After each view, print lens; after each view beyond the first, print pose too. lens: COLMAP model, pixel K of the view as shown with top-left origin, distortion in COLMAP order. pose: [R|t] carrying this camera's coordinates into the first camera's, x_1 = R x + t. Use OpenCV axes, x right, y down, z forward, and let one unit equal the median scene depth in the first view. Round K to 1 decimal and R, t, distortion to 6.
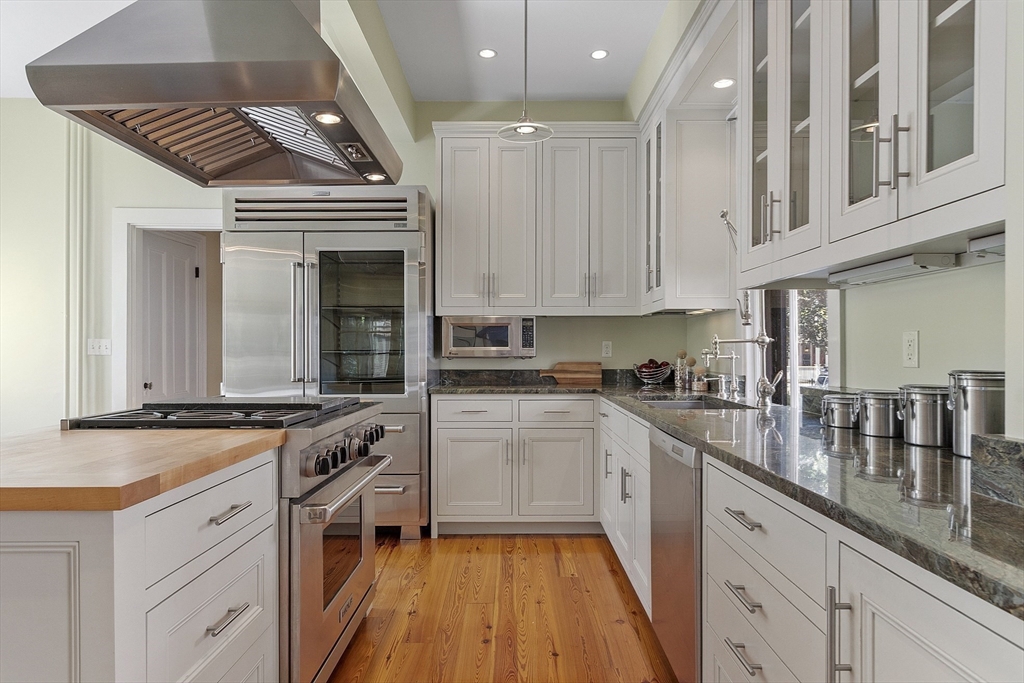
lens RADIAL K [[609.5, 0, 512.4], [0, 609.5, 341.7], [0, 0, 1]] dist [0.000928, -0.000015]
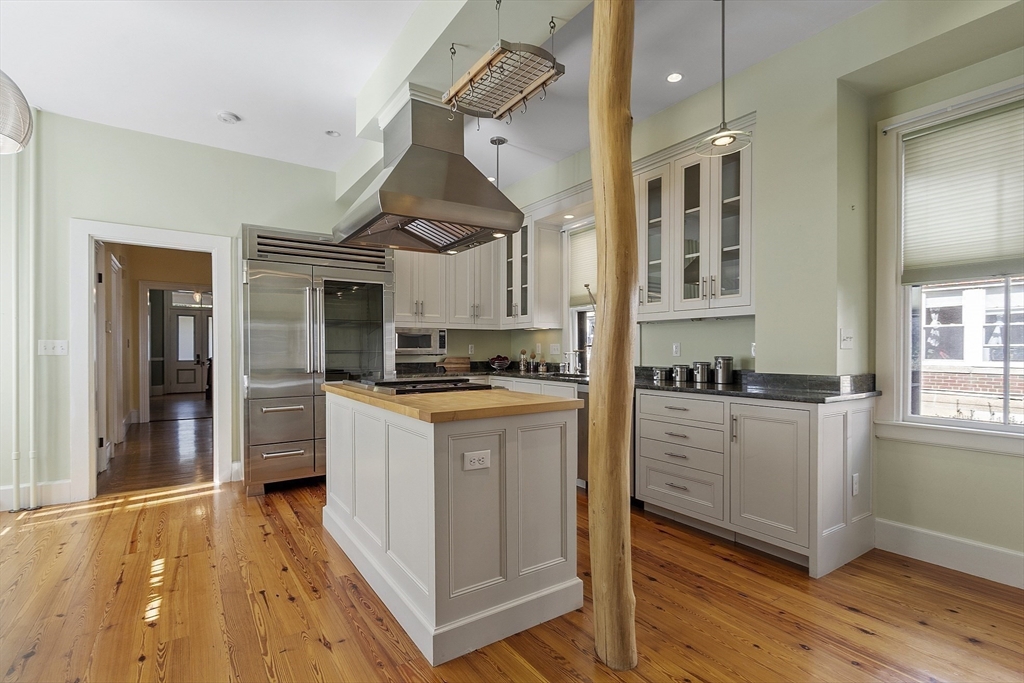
lens RADIAL K [[486.0, 0, 511.5], [0, 486.0, 348.9], [0, 0, 1]] dist [0.001670, -0.000196]
pose [[0.828228, 0.000729, 0.560391, -0.559337], [-0.006800, 0.999939, 0.008749, -0.001984], [-0.560350, -0.011057, 0.828182, -0.168108]]
